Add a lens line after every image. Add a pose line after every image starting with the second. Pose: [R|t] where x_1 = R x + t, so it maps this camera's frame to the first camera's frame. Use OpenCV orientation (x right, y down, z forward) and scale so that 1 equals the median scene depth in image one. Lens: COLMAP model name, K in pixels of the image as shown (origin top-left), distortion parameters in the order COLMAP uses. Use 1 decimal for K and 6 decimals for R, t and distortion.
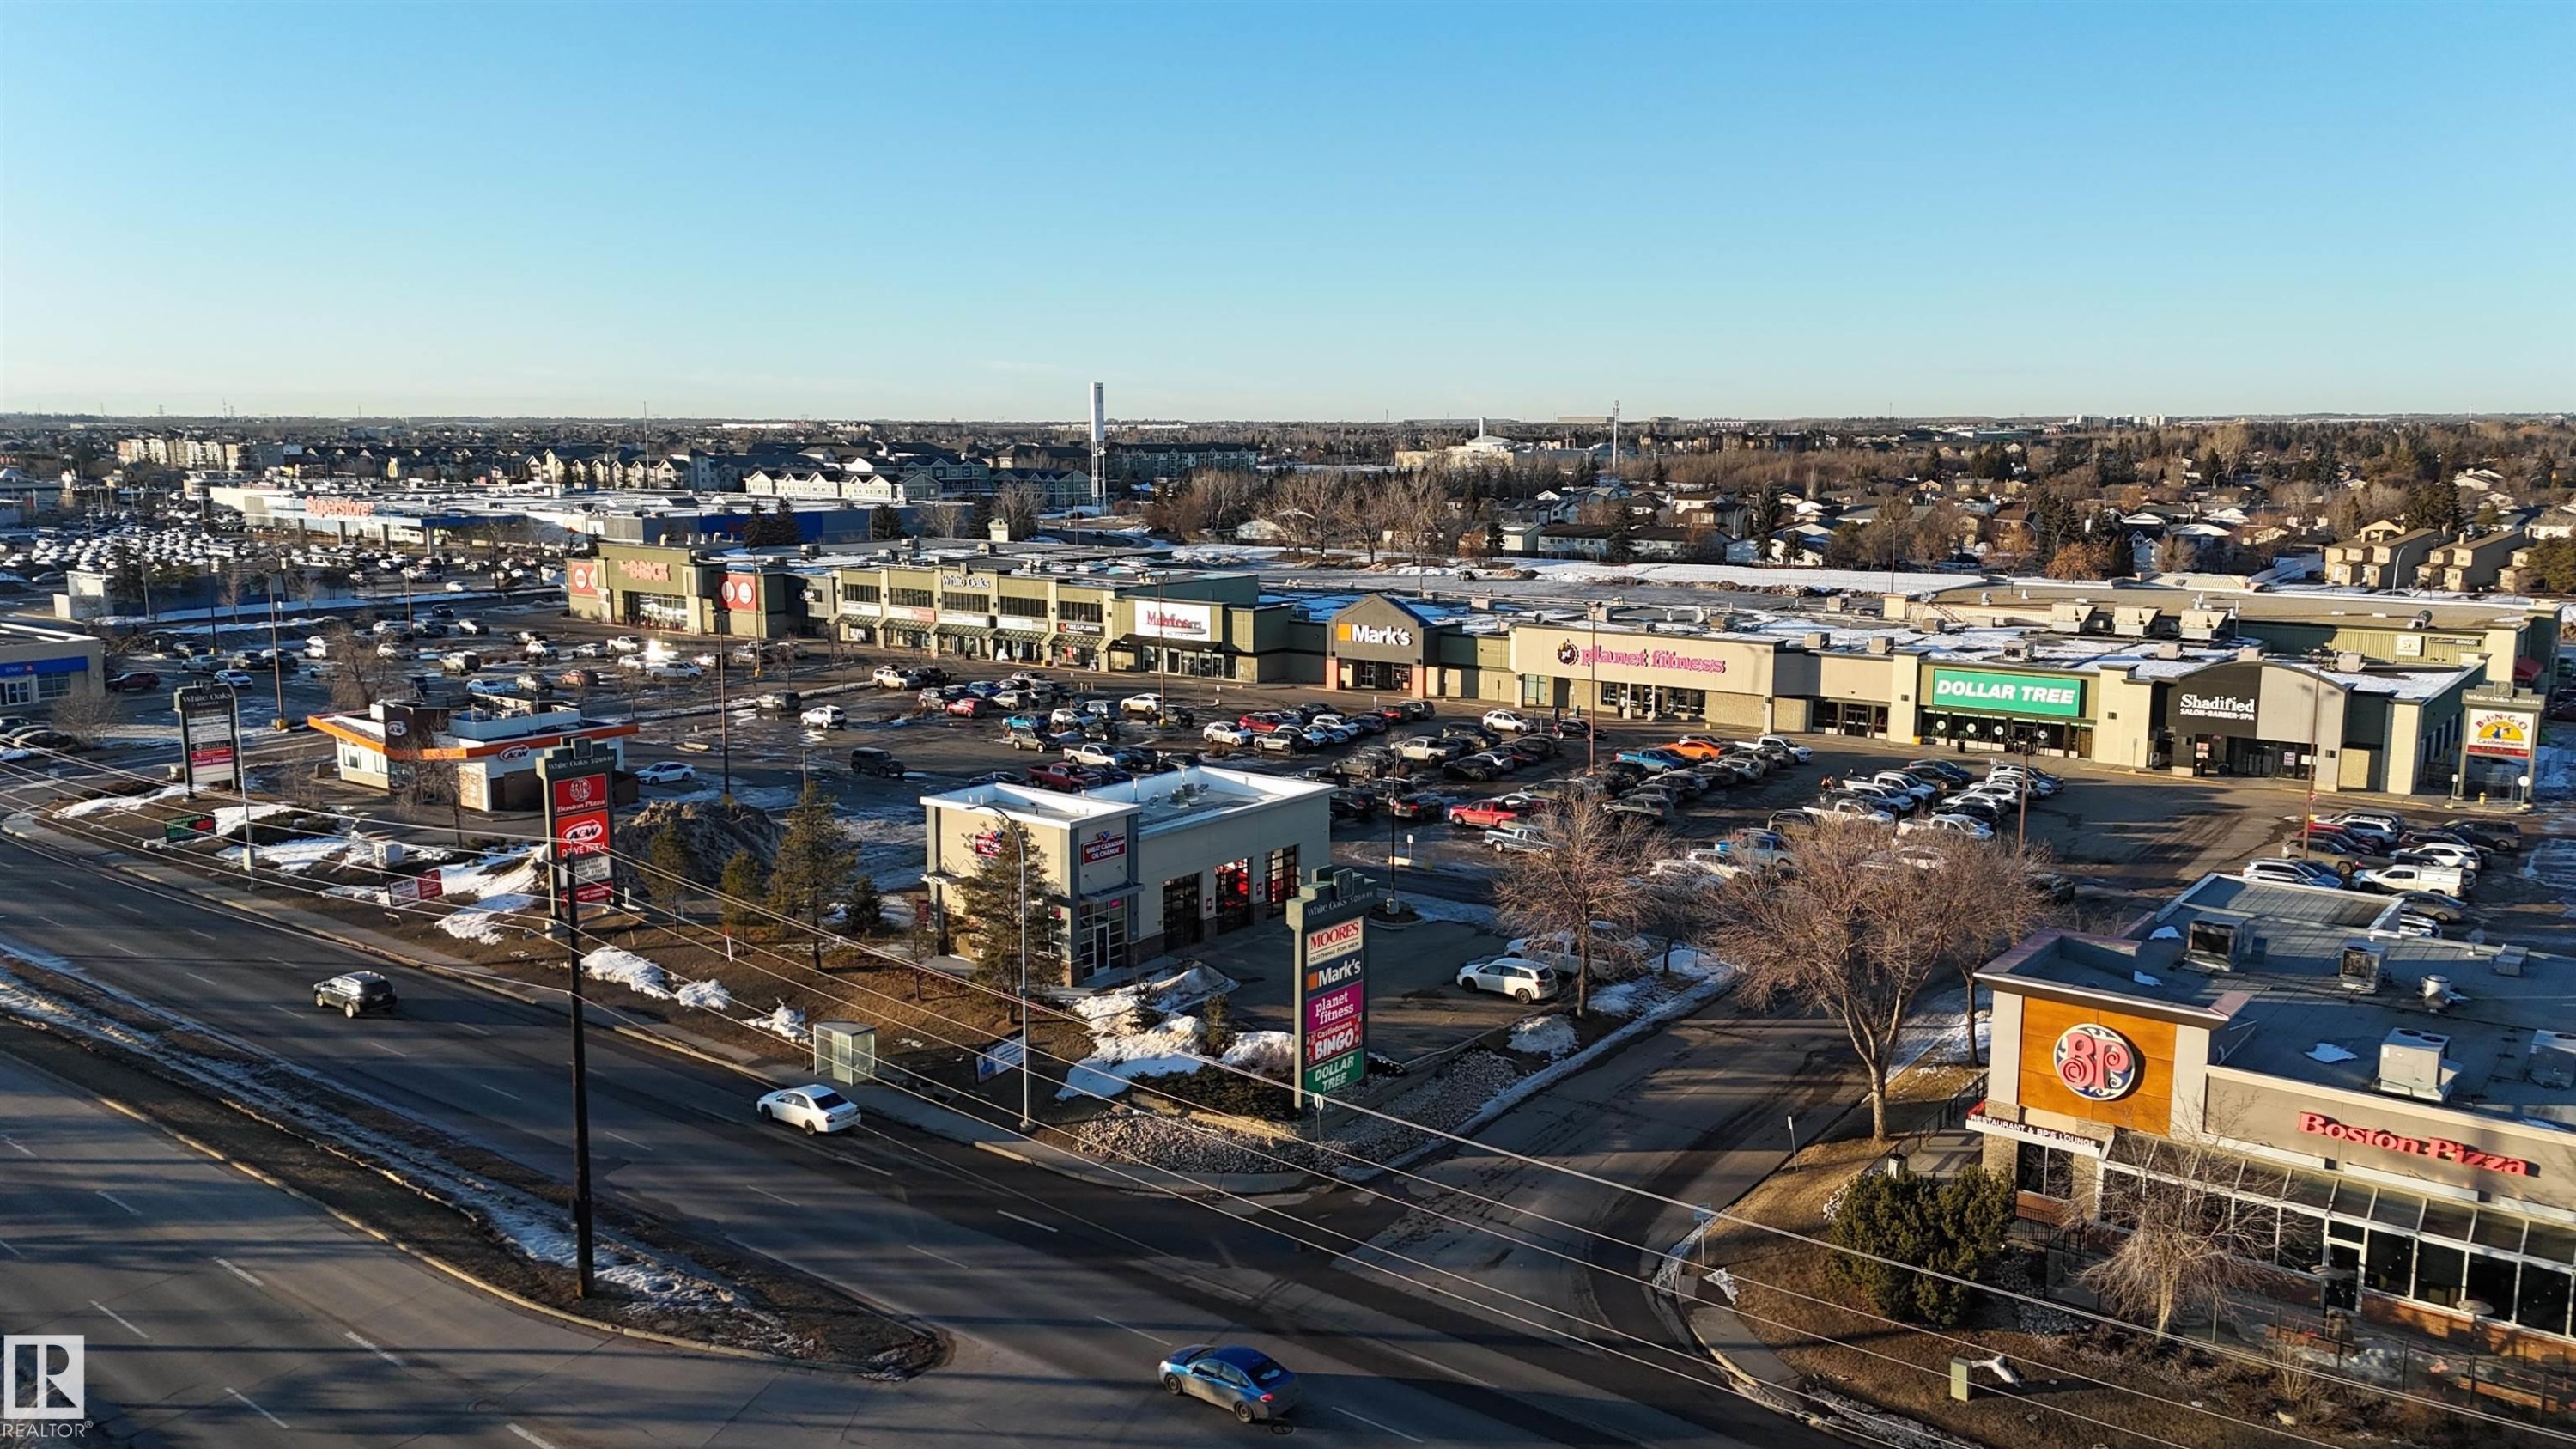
lens RADIAL K [[1935.0, 0, 1291.4], [0, 1935.0, 714.8], [0, 0, 1]] dist [0.085989, -0.071456]
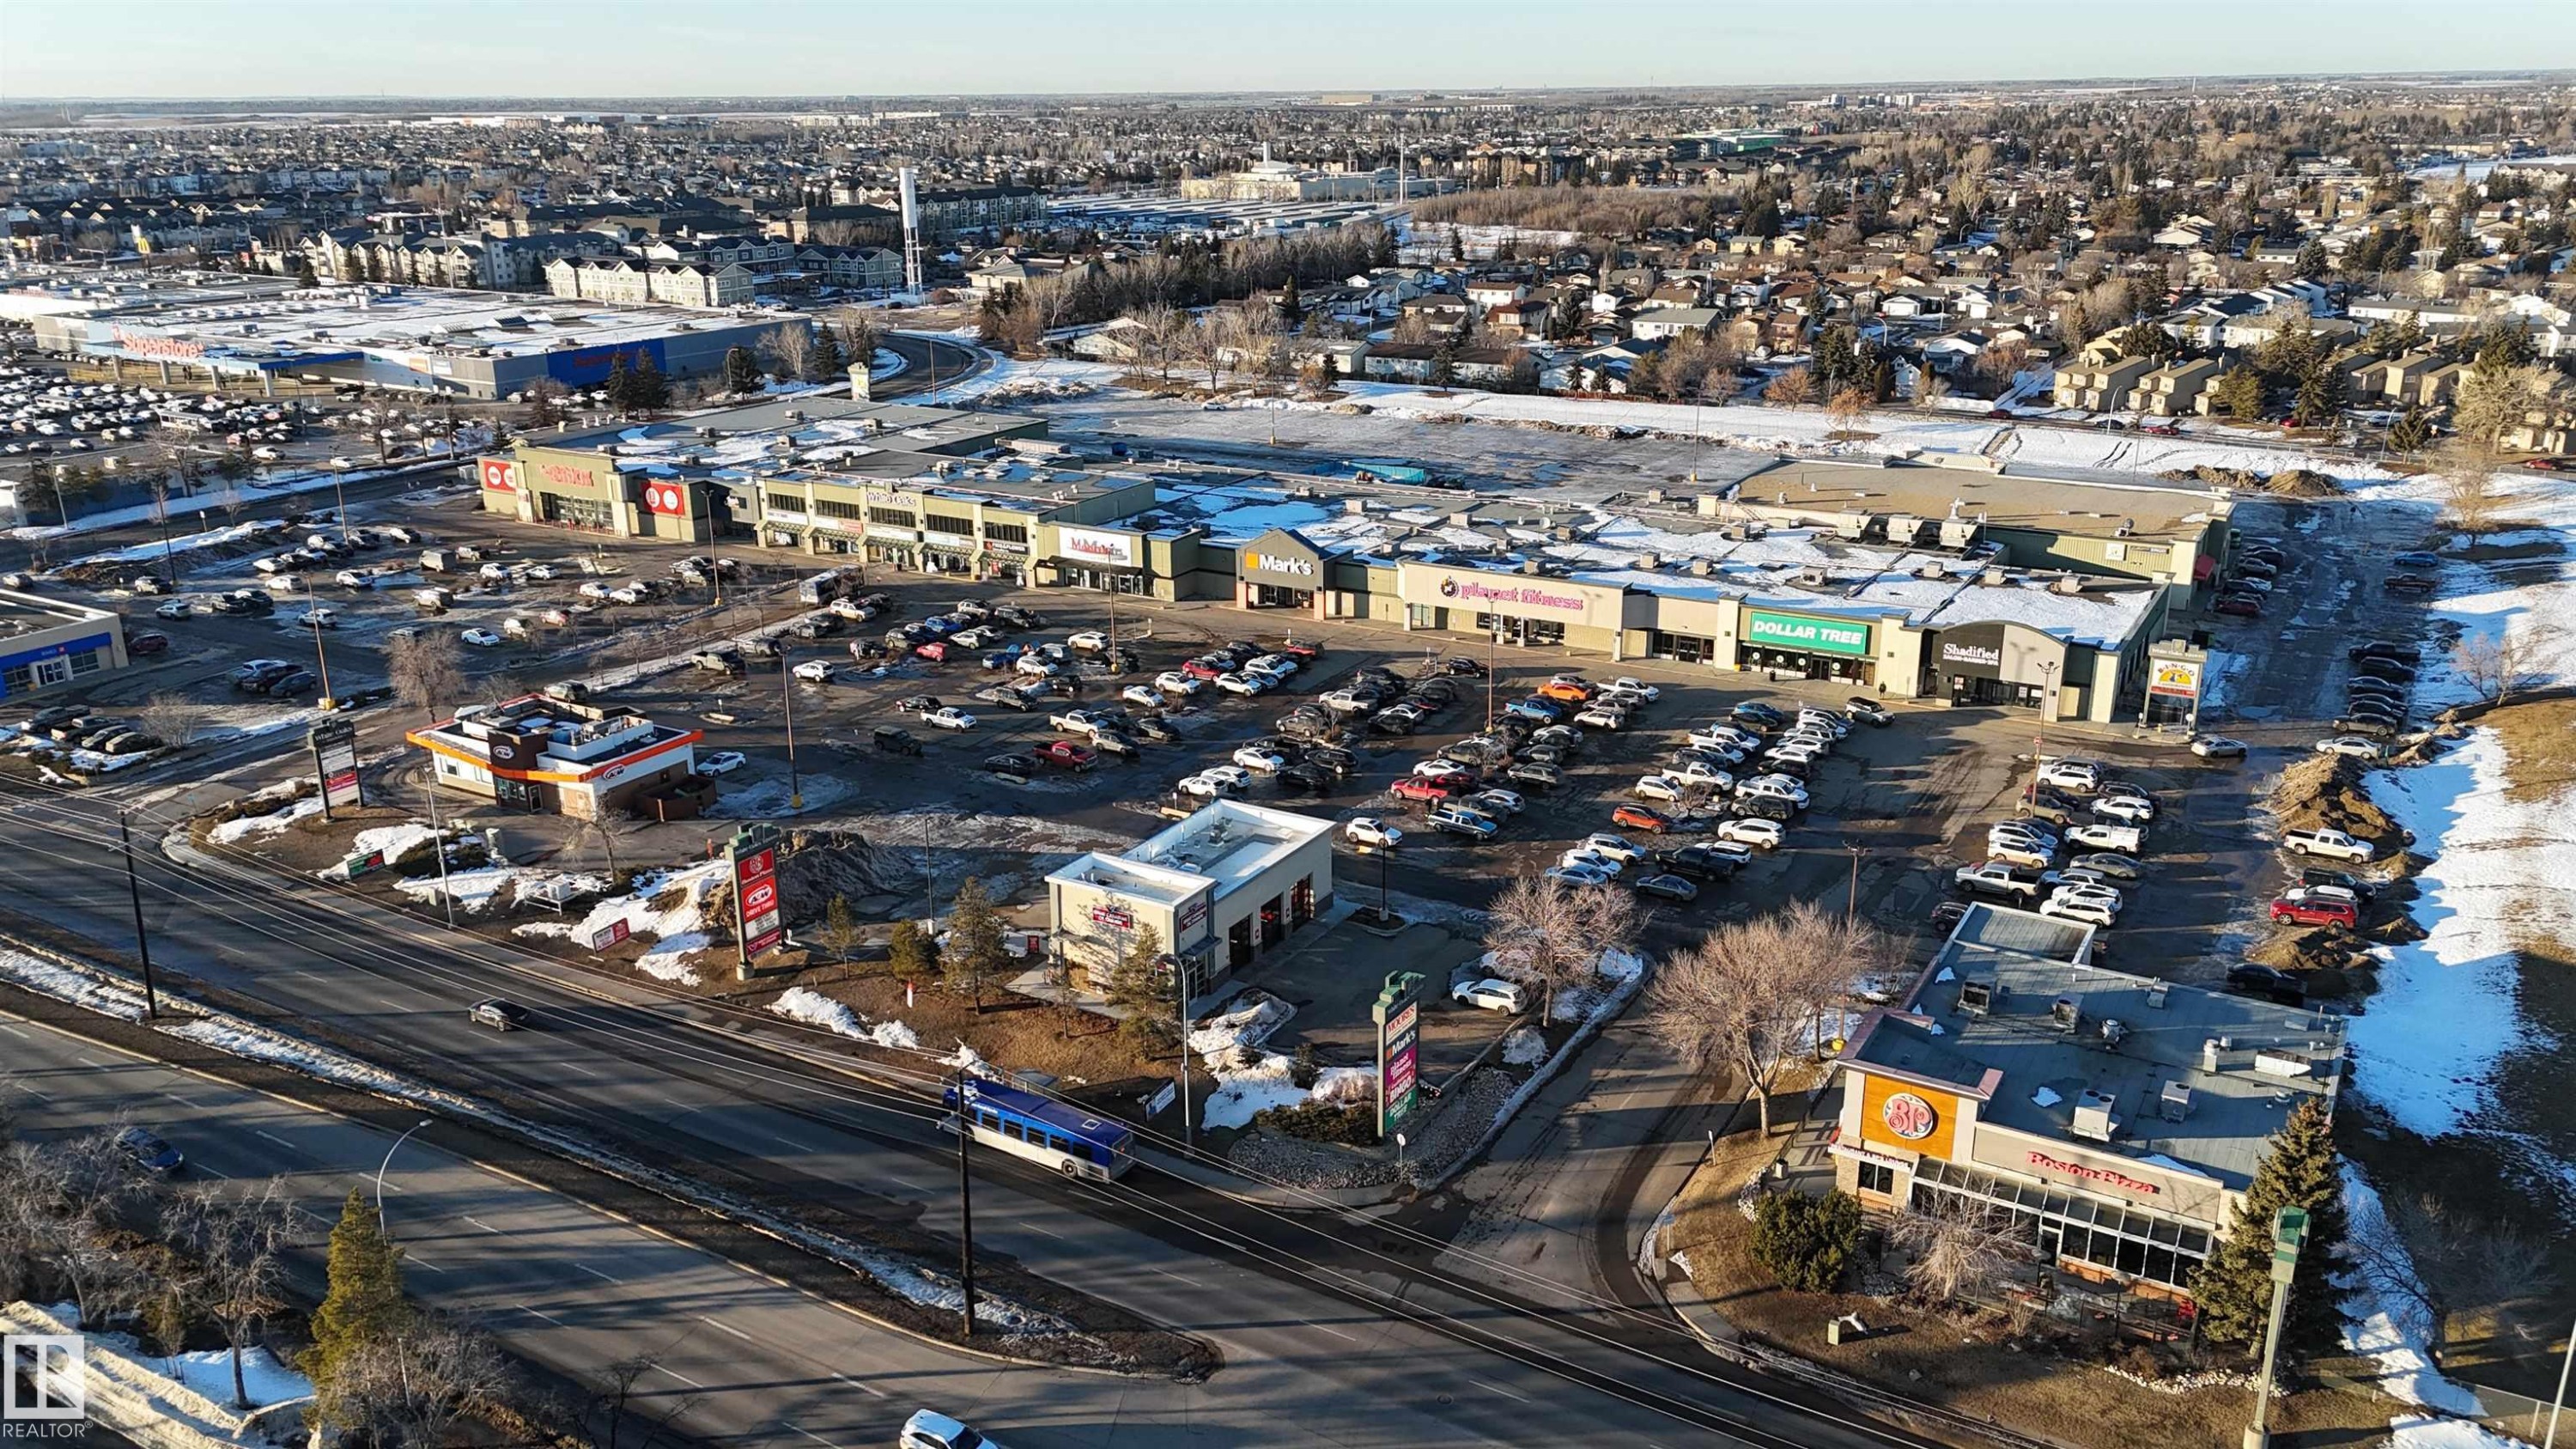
lens RADIAL K [[1932.2, 0, 1292.6], [0, 1932.2, 733.6], [0, 0, 1]] dist [0.086003, -0.072175]
pose [[0.992412, -0.047375, 0.113459, -0.092114], [0.027493, 0.984926, 0.170780, -0.150261], [-0.119840, -0.166365, 0.978755, -0.161794]]
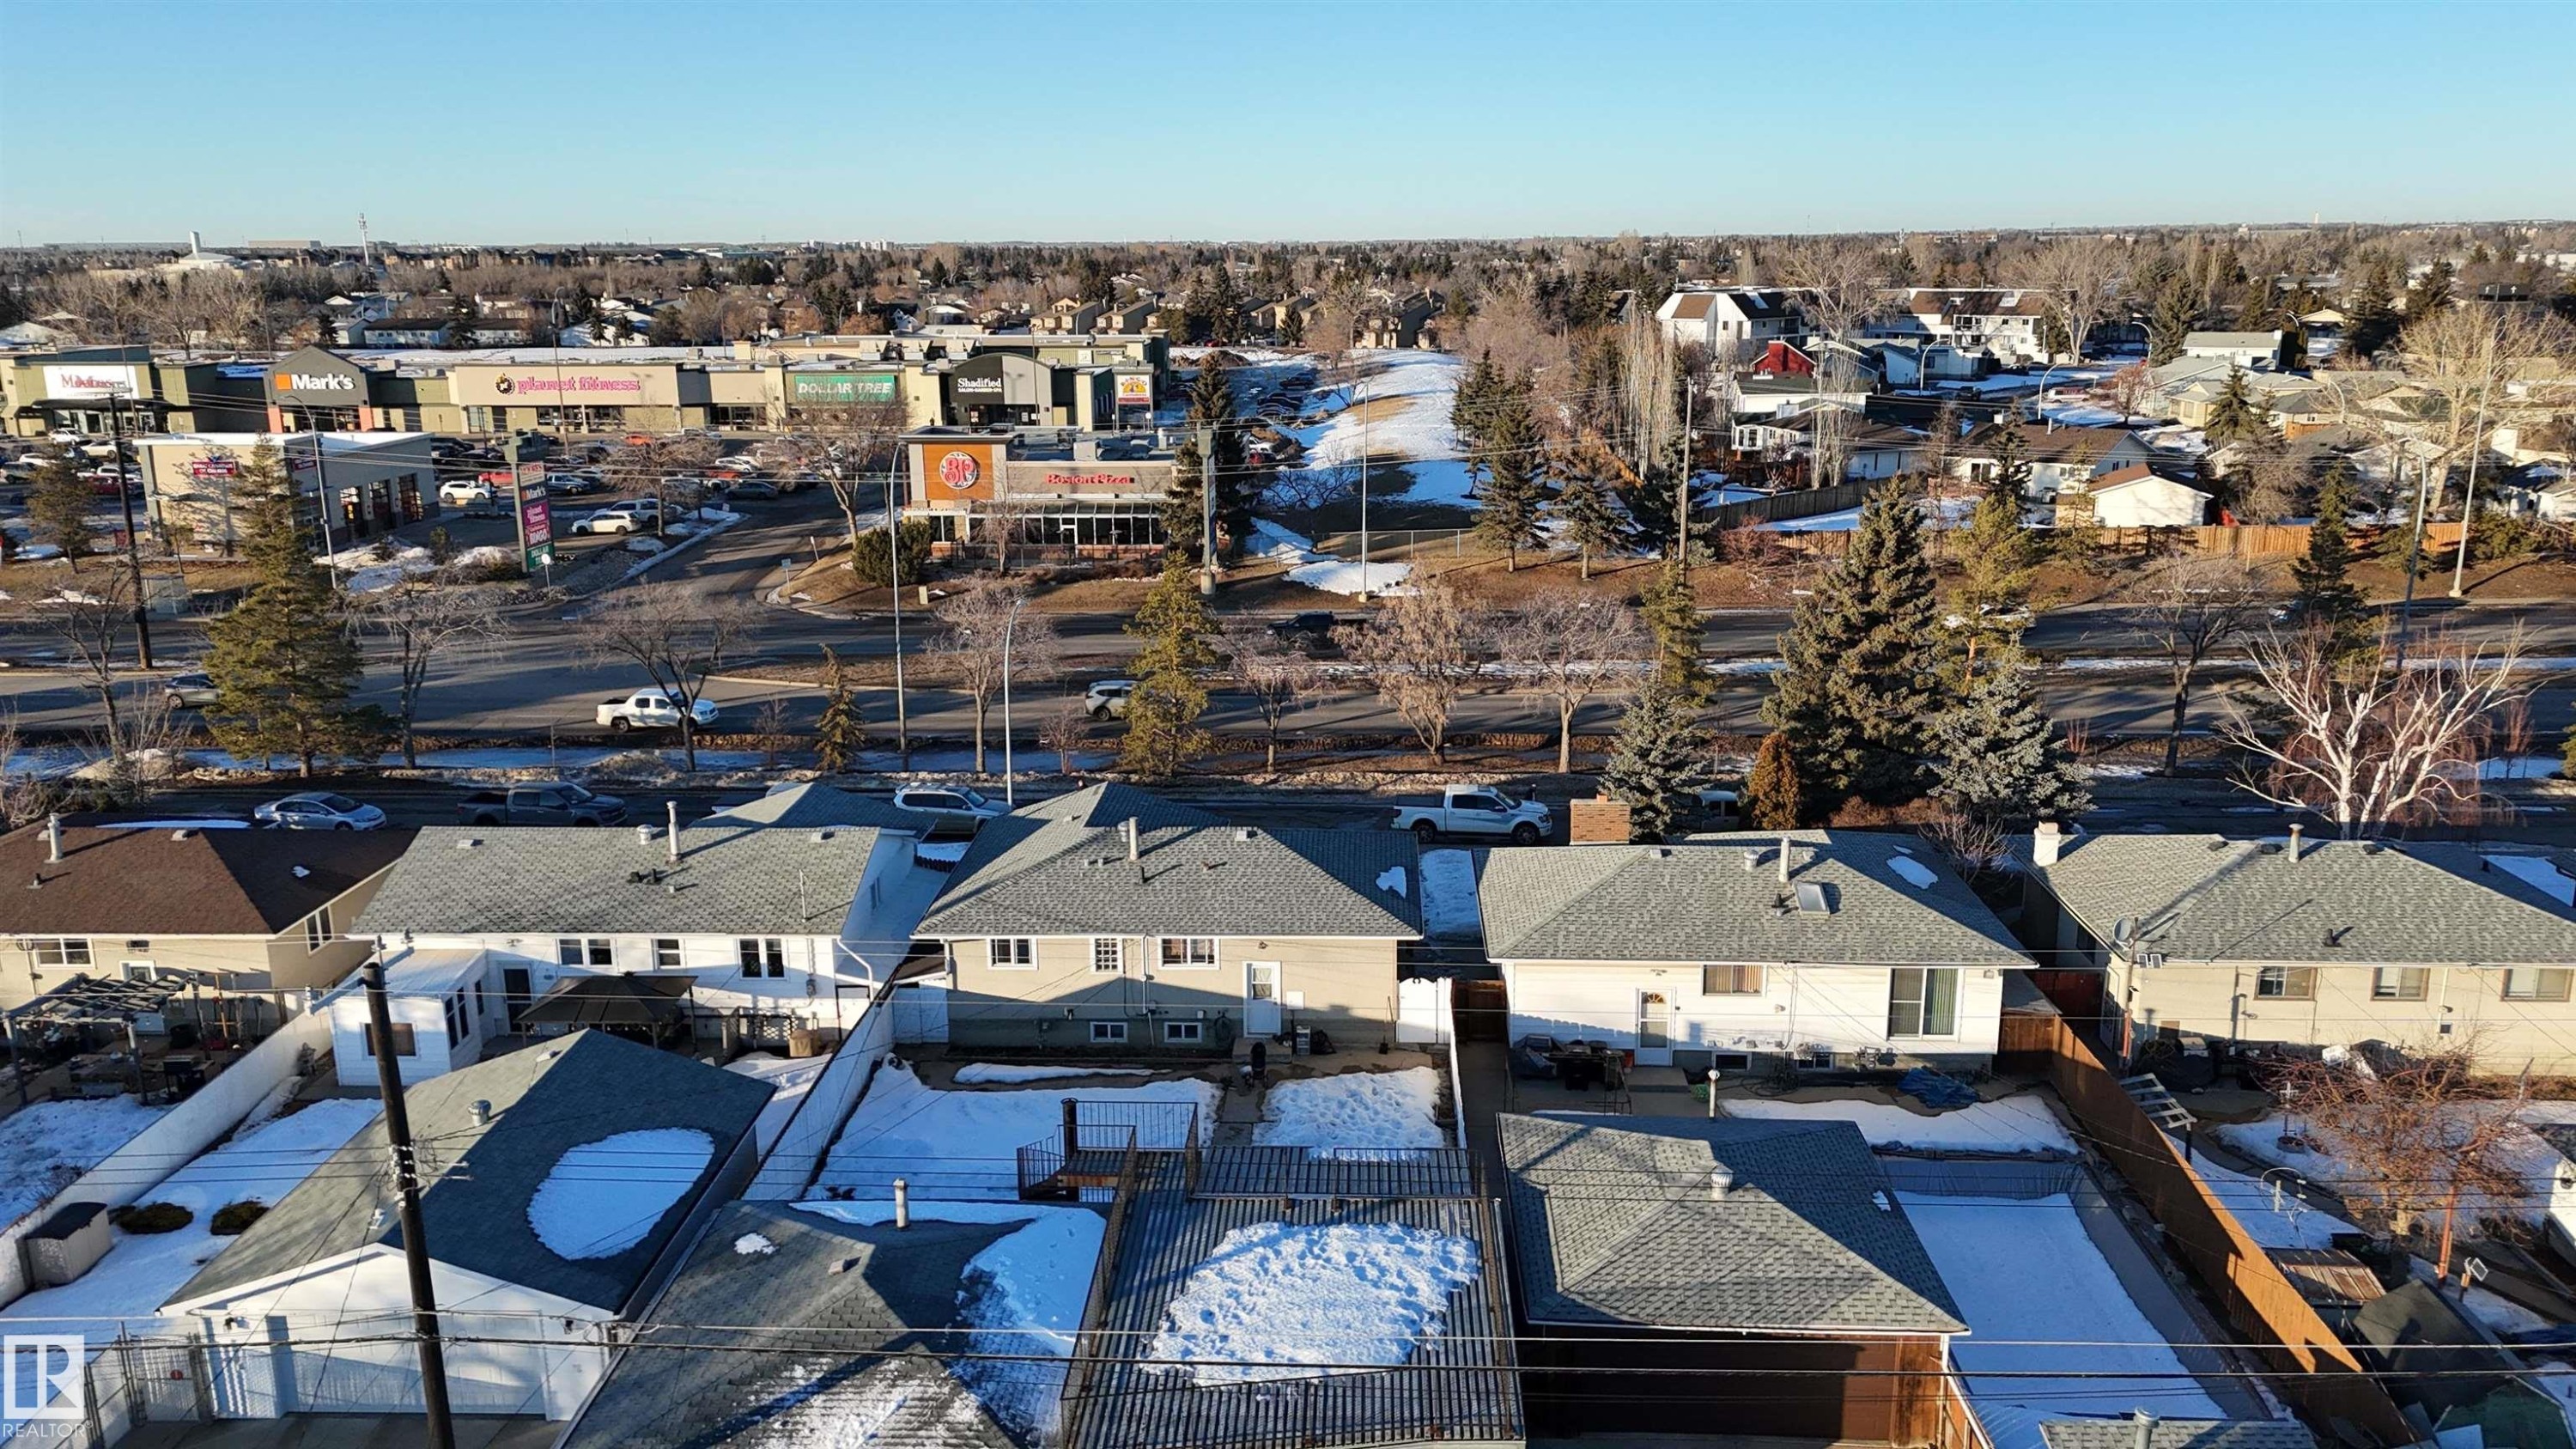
lens RADIAL K [[1935.0, 0, 1291.4], [0, 1935.0, 714.8], [0, 0, 1]] dist [0.085989, -0.071456]
pose [[0.817072, -0.144174, 0.558218, -0.179922], [0.096833, 0.988791, 0.113645, 0.084236], [-0.568346, -0.038802, 0.821874, -0.333299]]
